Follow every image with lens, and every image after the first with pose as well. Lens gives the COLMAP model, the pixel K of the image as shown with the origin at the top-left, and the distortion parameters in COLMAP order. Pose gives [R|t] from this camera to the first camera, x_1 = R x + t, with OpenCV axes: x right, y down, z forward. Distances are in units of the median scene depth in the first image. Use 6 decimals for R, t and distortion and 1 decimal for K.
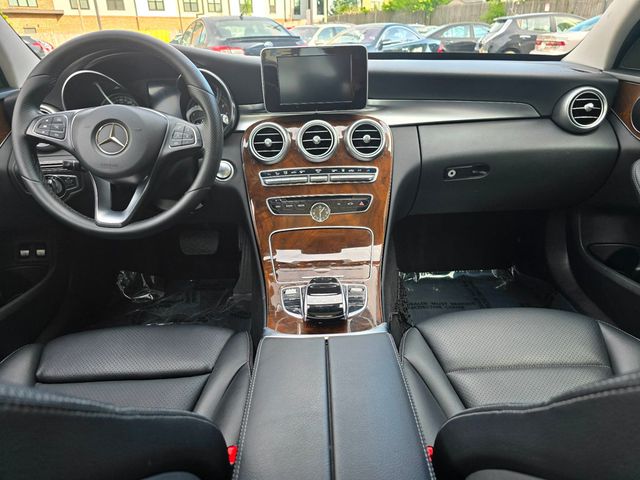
lens RADIAL K [[442.5, 0, 320.0], [0, 442.5, 240.9], [0, 0, 1]] dist [0.030252, -0.020469]
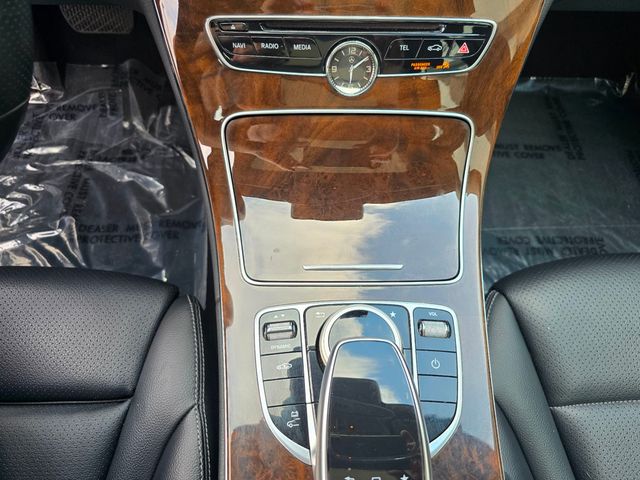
lens RADIAL K [[442.5, 0, 334.1], [0, 442.5, 248.8], [0, 0, 1]] dist [0.030252, -0.020469]
pose [[0.996669, 0.019825, 0.079103, -0.042201], [-0.064274, 0.787971, 0.612348, -0.174803], [-0.050191, -0.615393, 0.786621, 0.603917]]
